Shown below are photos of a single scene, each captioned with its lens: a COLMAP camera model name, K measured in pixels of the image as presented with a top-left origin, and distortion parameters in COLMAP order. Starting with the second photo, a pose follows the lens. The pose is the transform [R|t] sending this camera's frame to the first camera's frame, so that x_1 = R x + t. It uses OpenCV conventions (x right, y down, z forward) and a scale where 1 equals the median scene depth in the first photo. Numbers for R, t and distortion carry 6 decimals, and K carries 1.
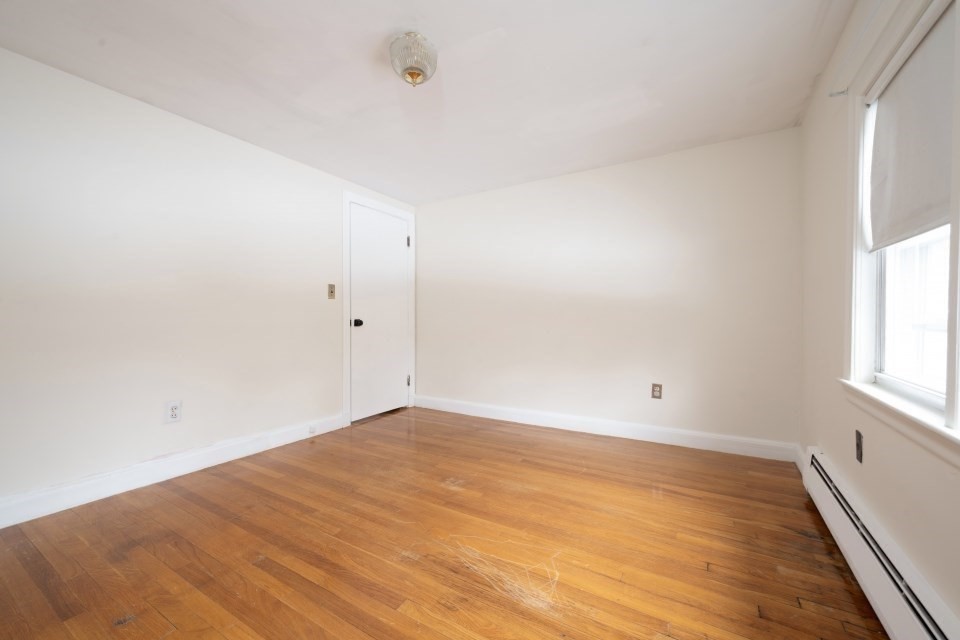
lens RADIAL K [[384.8, 0, 478.9], [0, 384.8, 324.9], [0, 0, 1]] dist [-0.000605, -0.000155]
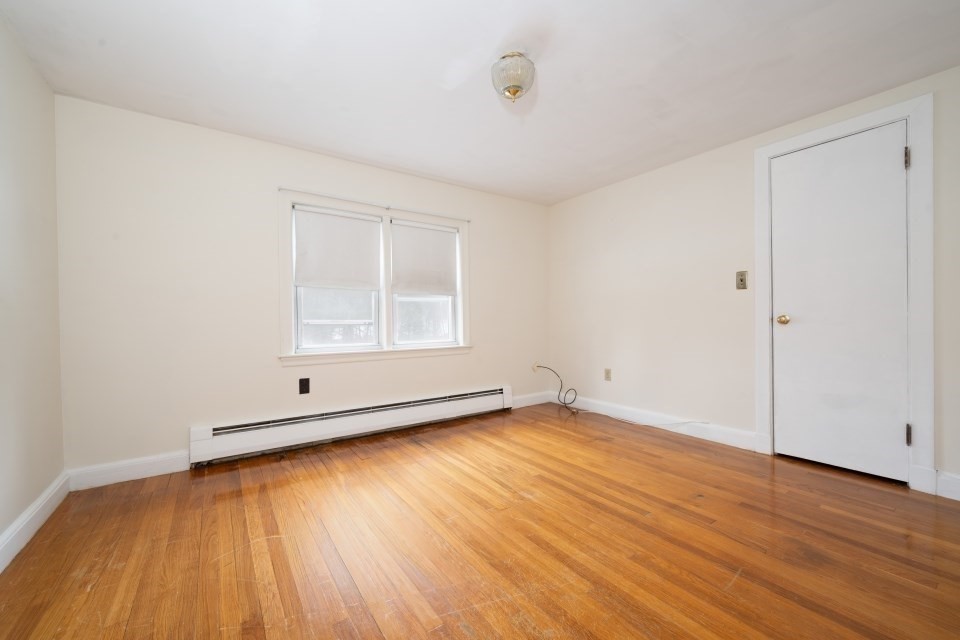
lens RADIAL K [[384.8, 0, 478.9], [0, 384.8, 324.9], [0, 0, 1]] dist [-0.000605, -0.000155]
pose [[-0.917309, 0.005537, 0.398137, -0.497214], [0.015815, 0.999621, 0.022536, -0.017843], [-0.397861, 0.026969, -0.917049, 2.015777]]
